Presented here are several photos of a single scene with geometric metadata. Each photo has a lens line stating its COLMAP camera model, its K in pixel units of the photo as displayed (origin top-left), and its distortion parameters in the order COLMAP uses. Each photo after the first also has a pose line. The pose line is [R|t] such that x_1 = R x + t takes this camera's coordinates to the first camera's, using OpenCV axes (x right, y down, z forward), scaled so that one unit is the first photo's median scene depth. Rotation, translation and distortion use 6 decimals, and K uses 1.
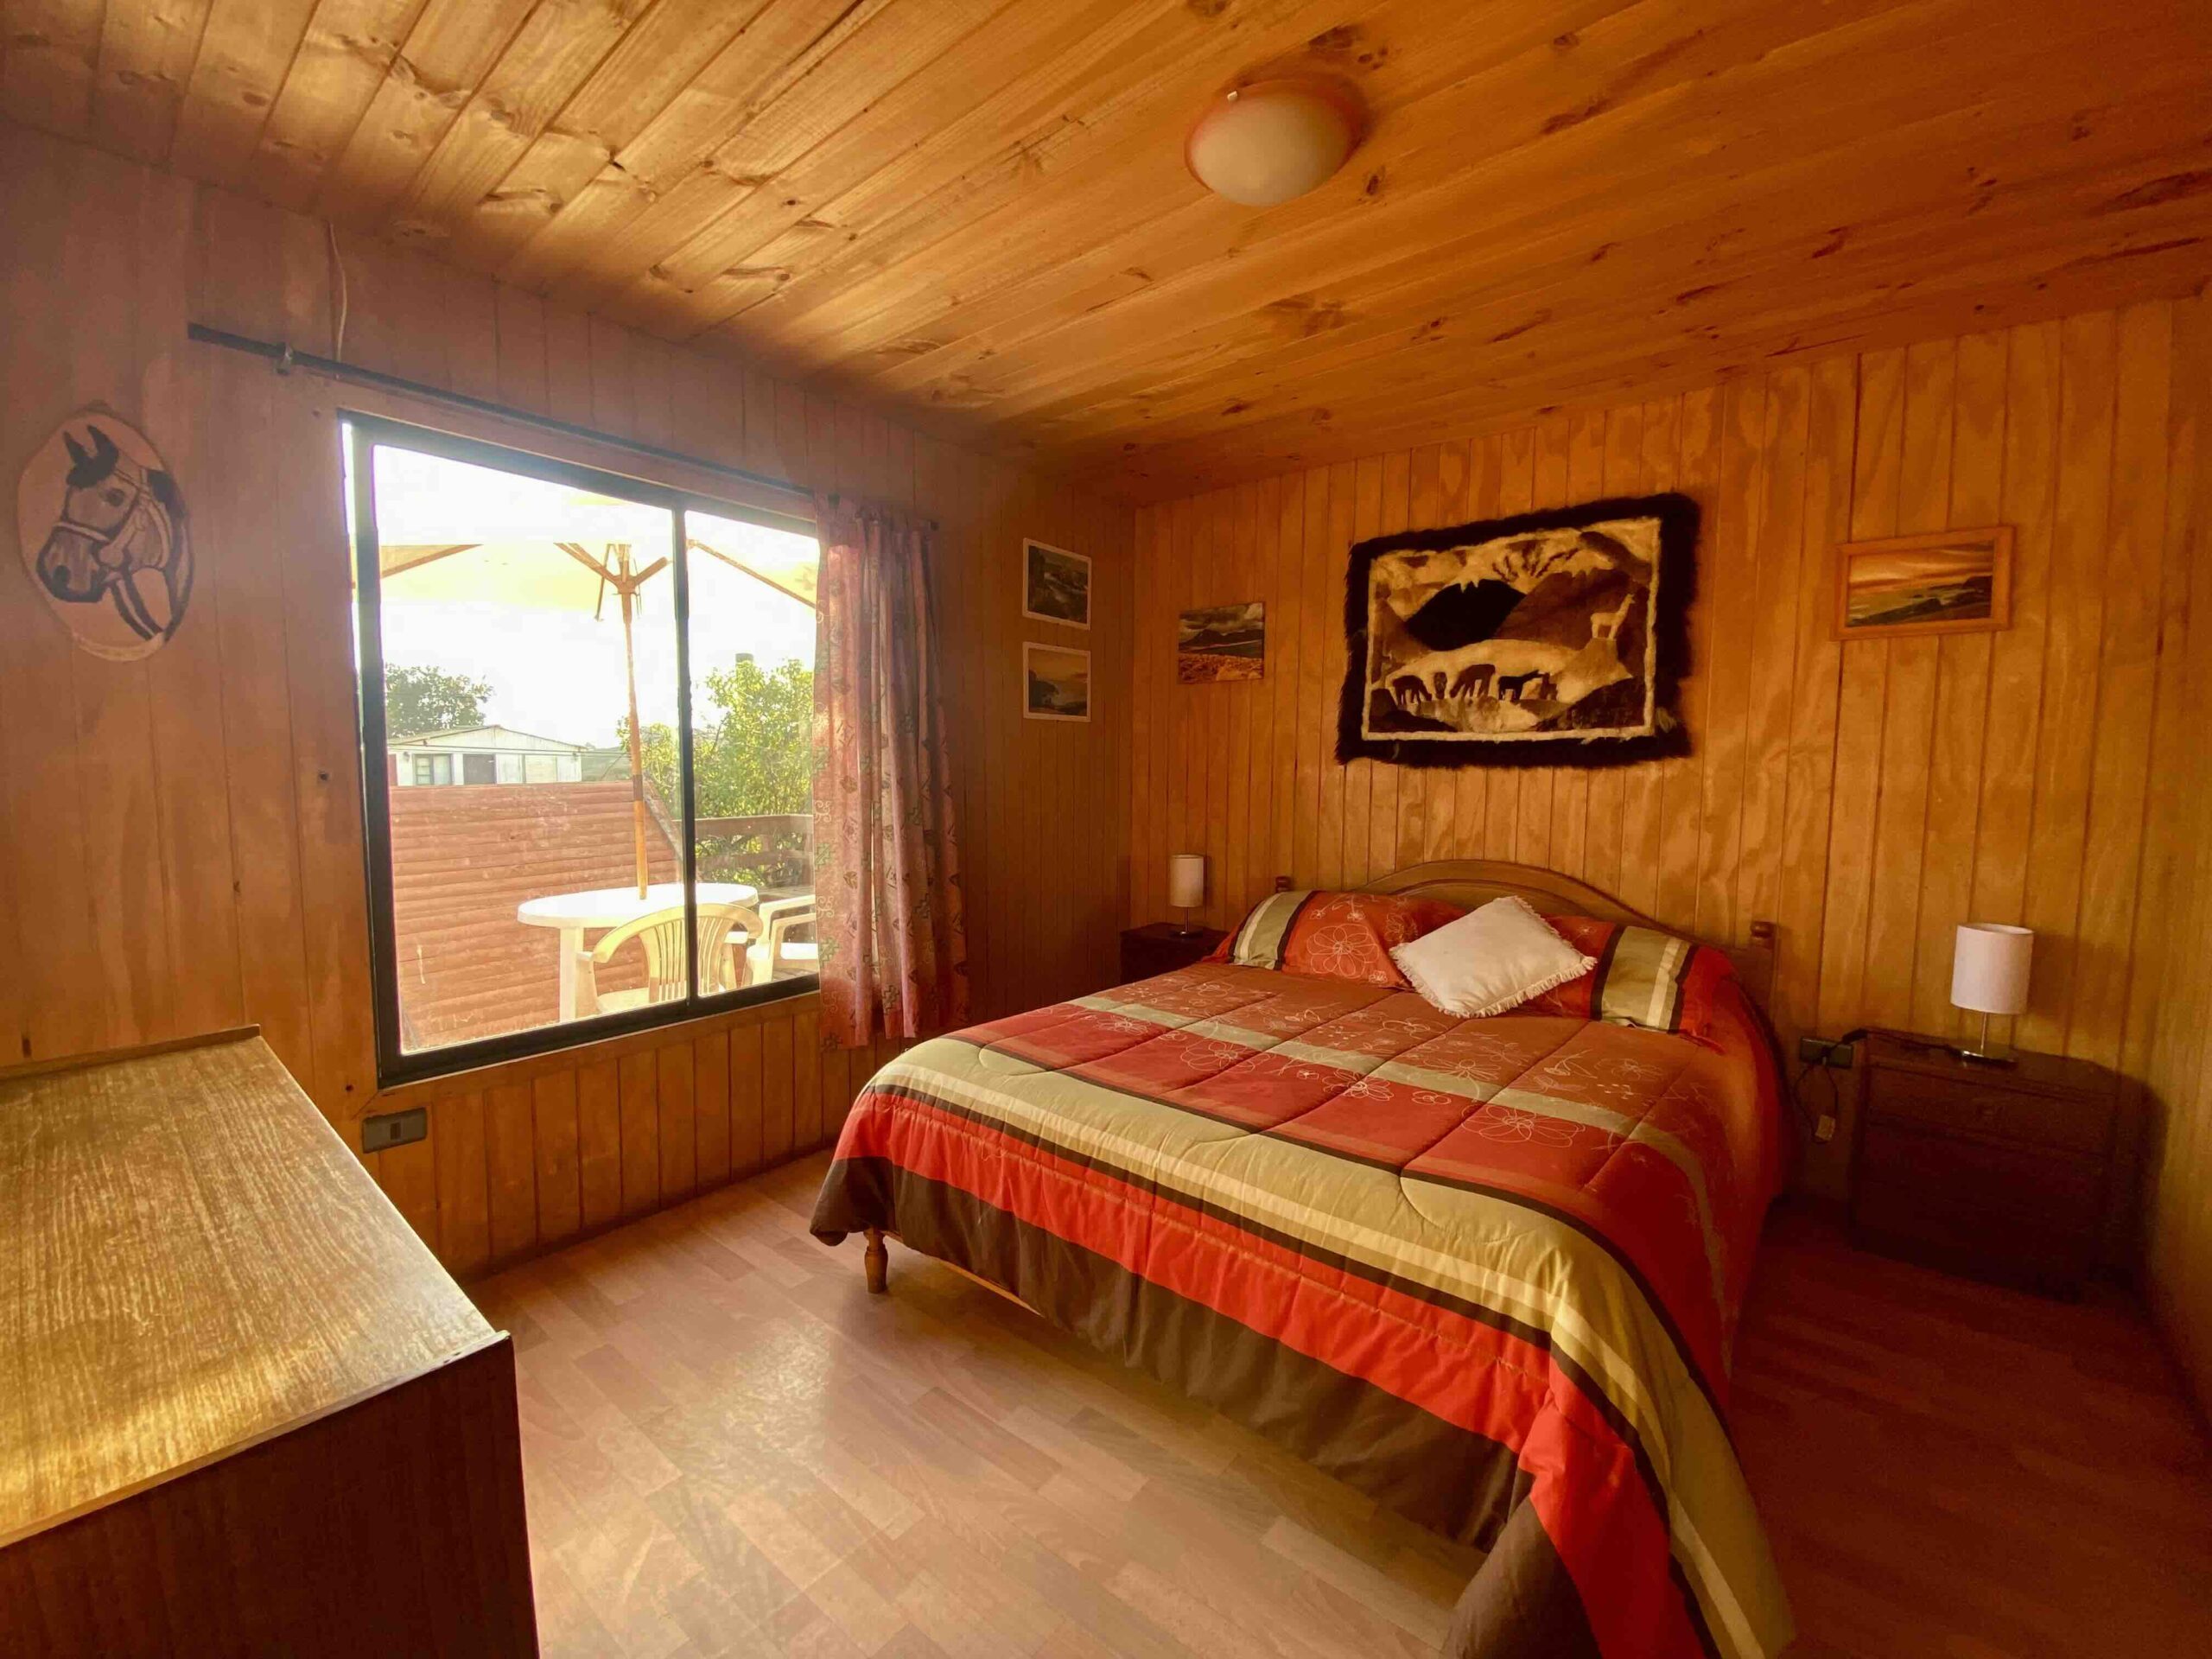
lens RADIAL K [[897.6, 0, 1099.8], [0, 897.6, 828.6], [0, 0, 1]] dist [0.036570, -0.025873]
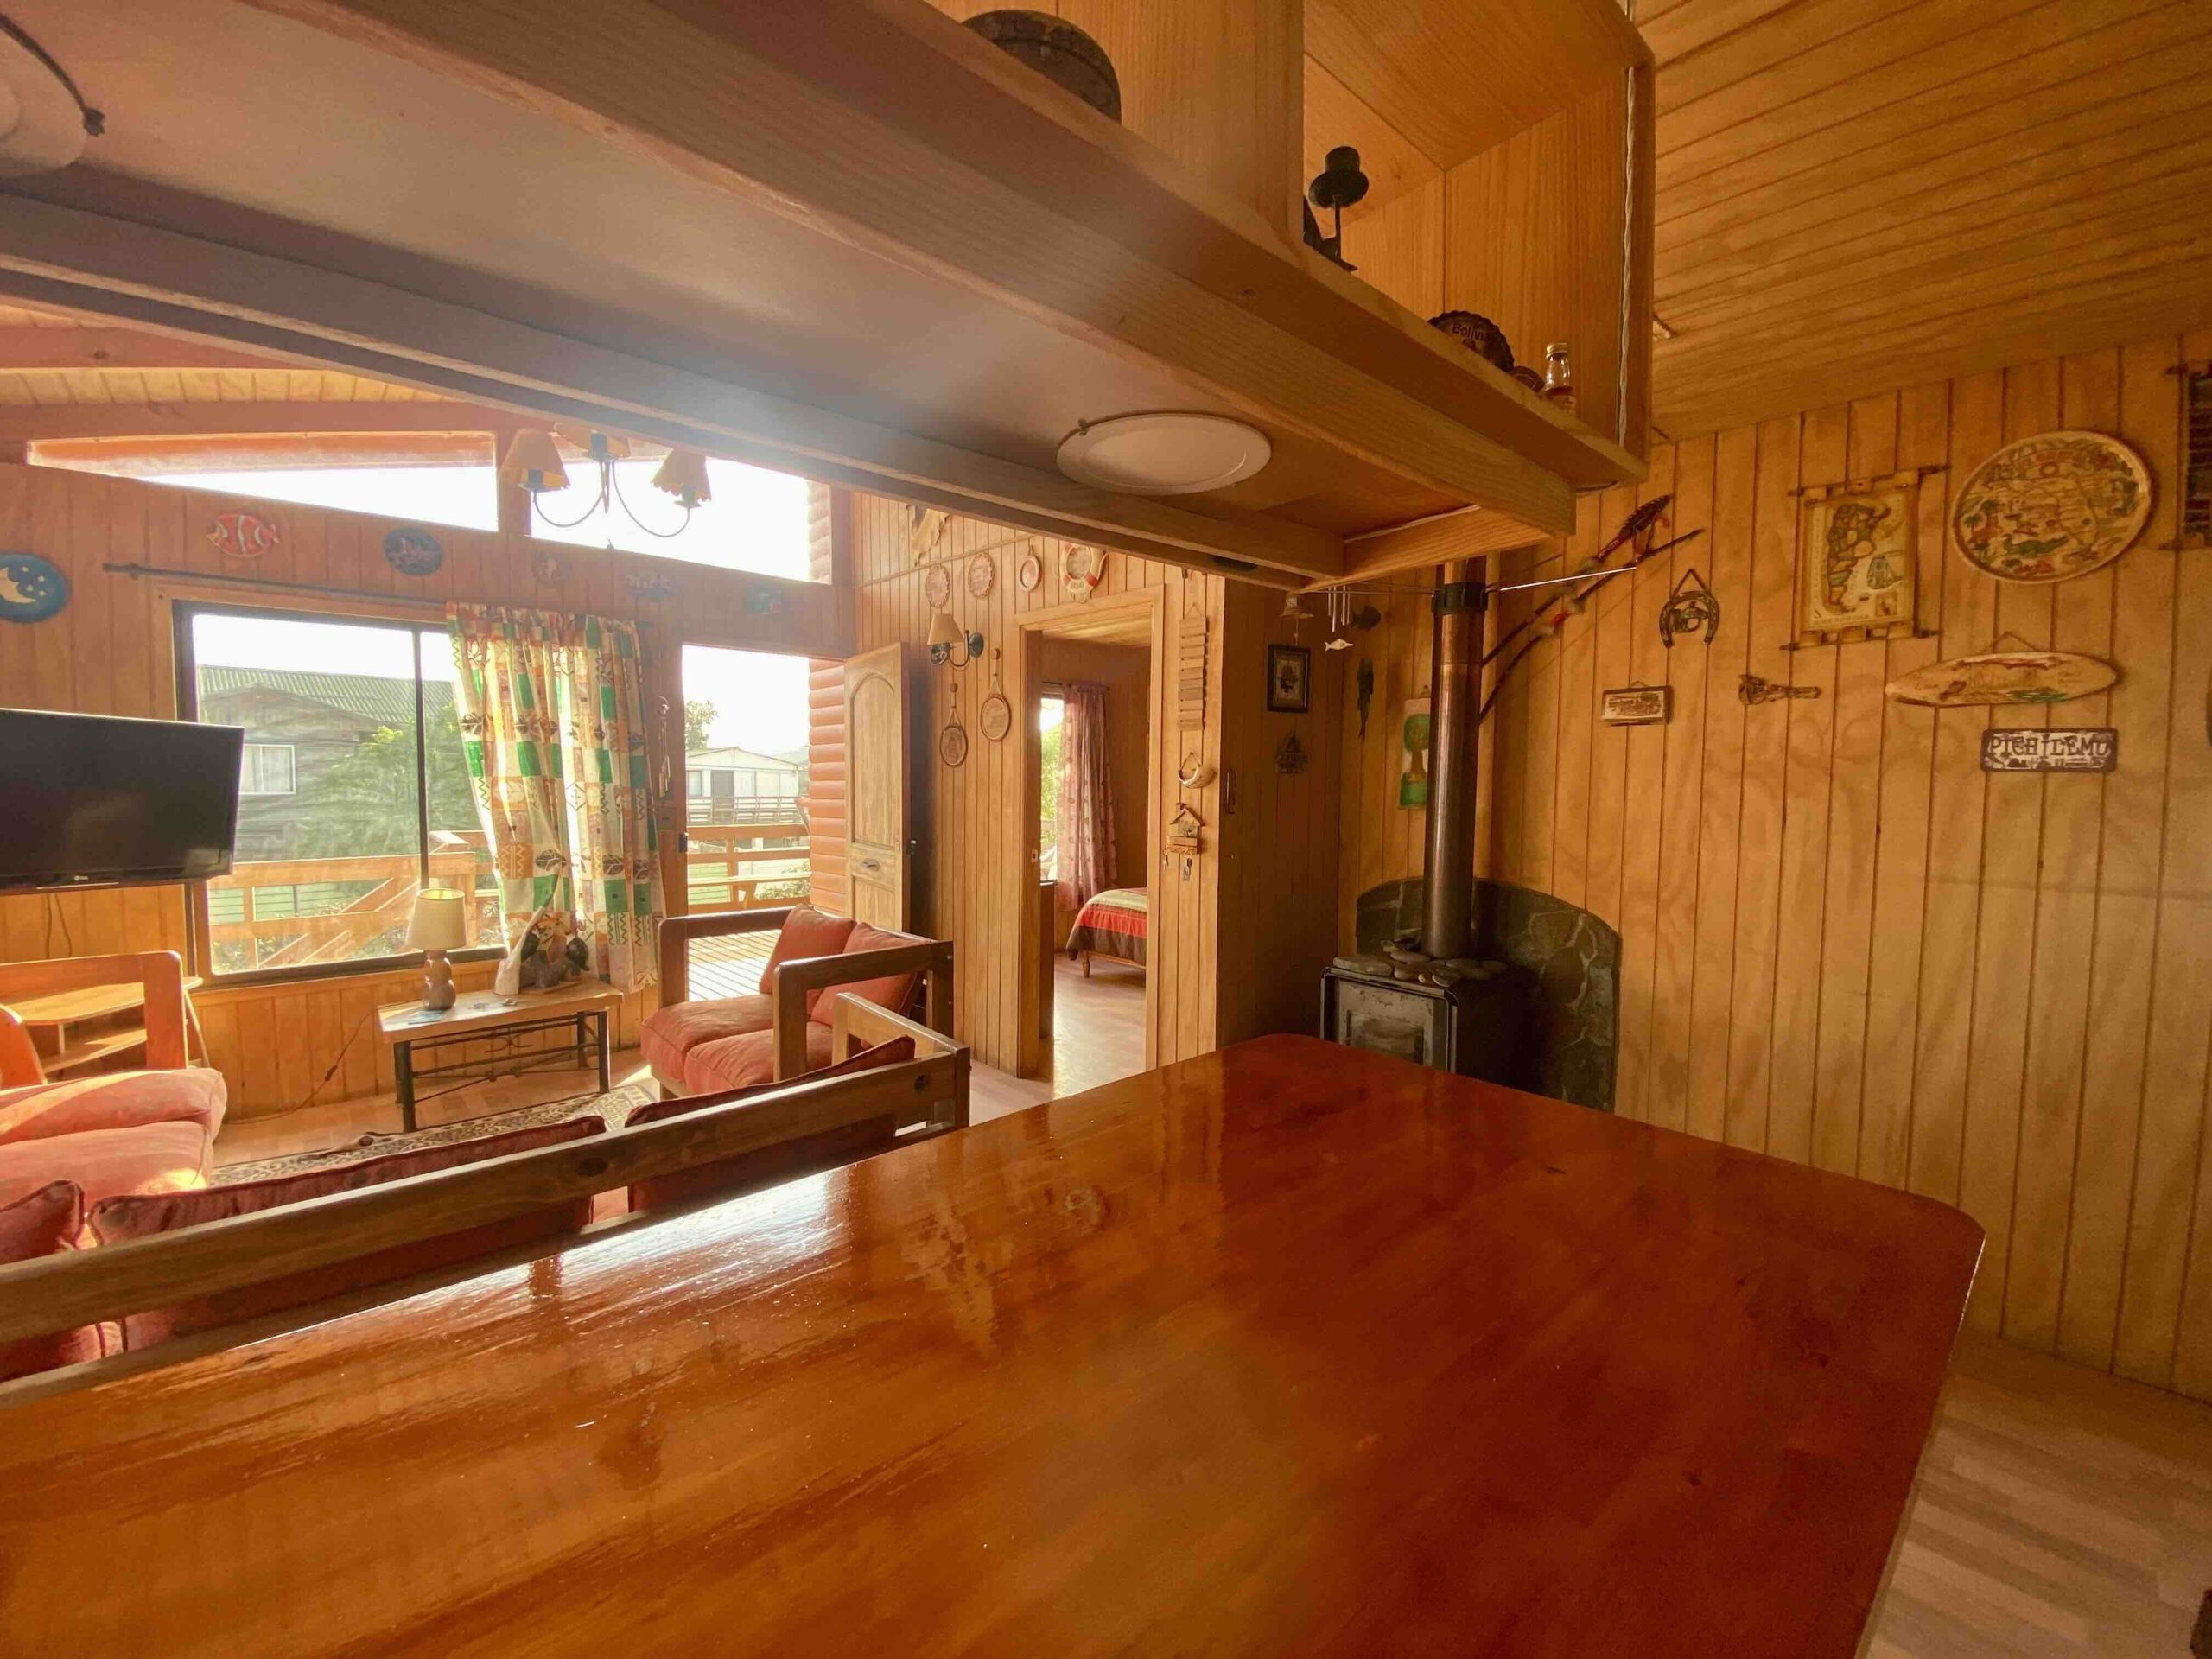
lens RADIAL K [[897.6, 0, 1099.8], [0, 897.6, 828.6], [0, 0, 1]] dist [0.036570, -0.025873]
pose [[0.986379, 0.014522, -0.163848, 0.188491], [-0.017344, 0.999725, -0.015806, 0.061449], [0.163573, 0.018432, 0.986359, -1.339229]]
